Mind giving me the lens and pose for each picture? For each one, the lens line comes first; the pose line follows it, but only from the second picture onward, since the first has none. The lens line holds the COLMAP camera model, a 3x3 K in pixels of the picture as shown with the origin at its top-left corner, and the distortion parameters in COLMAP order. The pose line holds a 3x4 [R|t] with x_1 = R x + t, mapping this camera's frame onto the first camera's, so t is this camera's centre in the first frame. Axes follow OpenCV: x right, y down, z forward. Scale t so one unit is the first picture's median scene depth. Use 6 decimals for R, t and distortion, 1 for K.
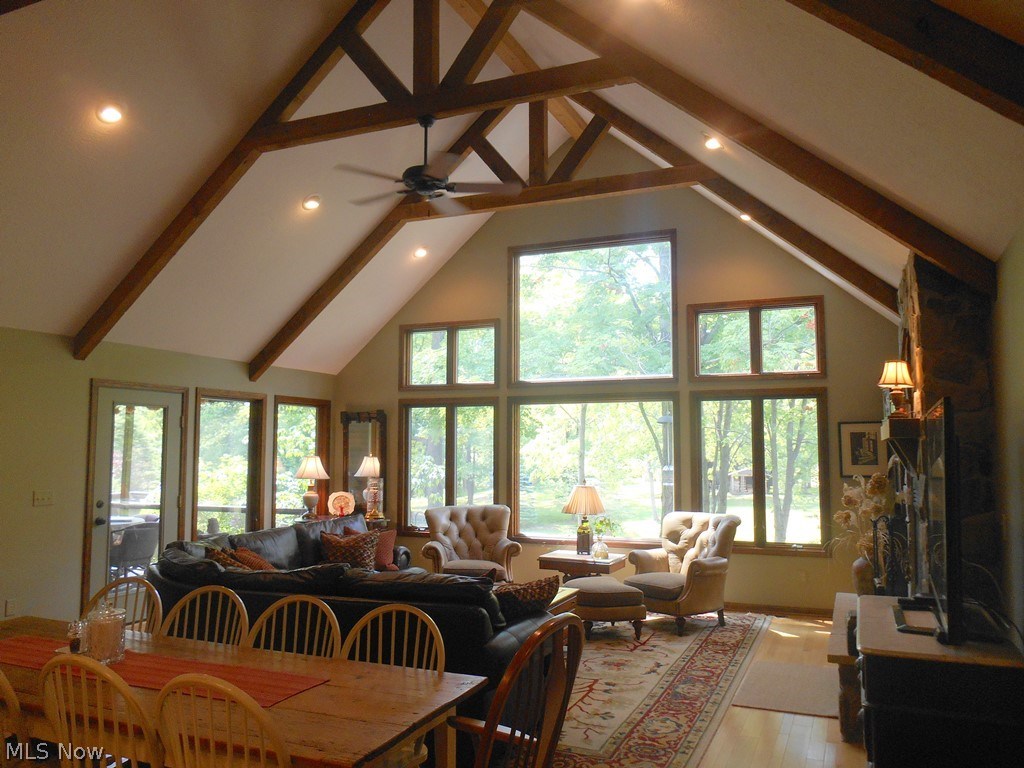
lens RADIAL K [[793.3, 0, 516.0], [0, 793.3, 377.8], [0, 0, 1]] dist [-0.015720, -0.000368]
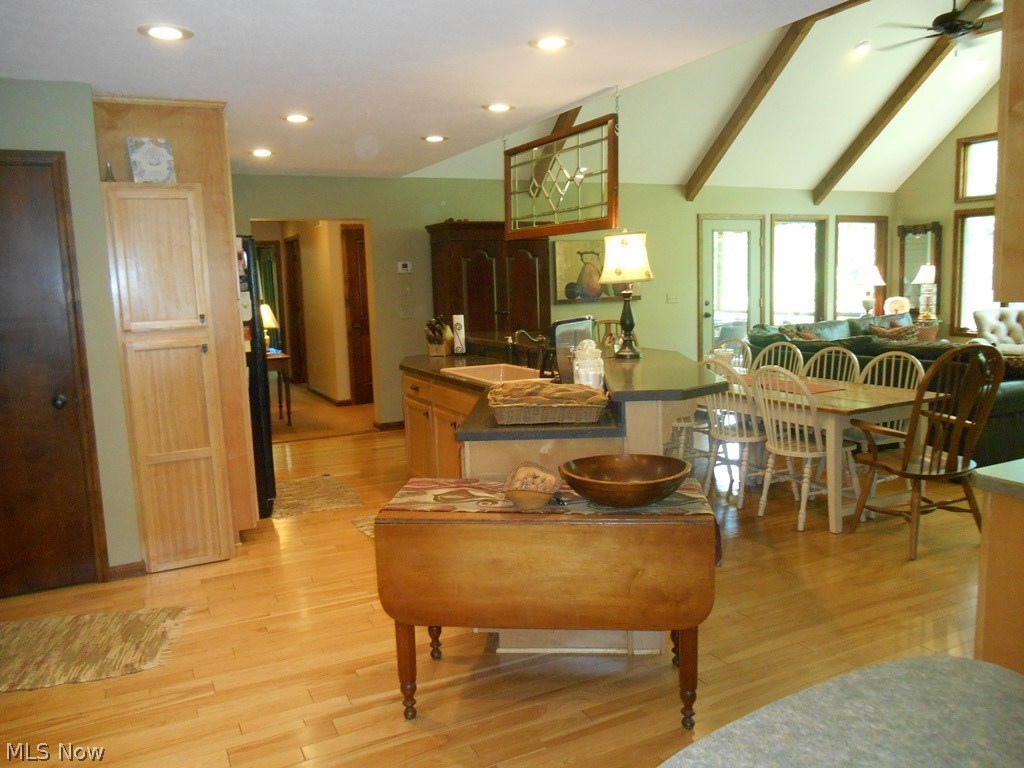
lens RADIAL K [[793.3, 0, 516.0], [0, 793.3, 377.8], [0, 0, 1]] dist [-0.015720, -0.000368]
pose [[0.766353, 0.058412, -0.639758, 0.101527], [0.087626, 0.977046, 0.194174, -0.012402], [0.636415, -0.204865, 0.743644, -0.239540]]
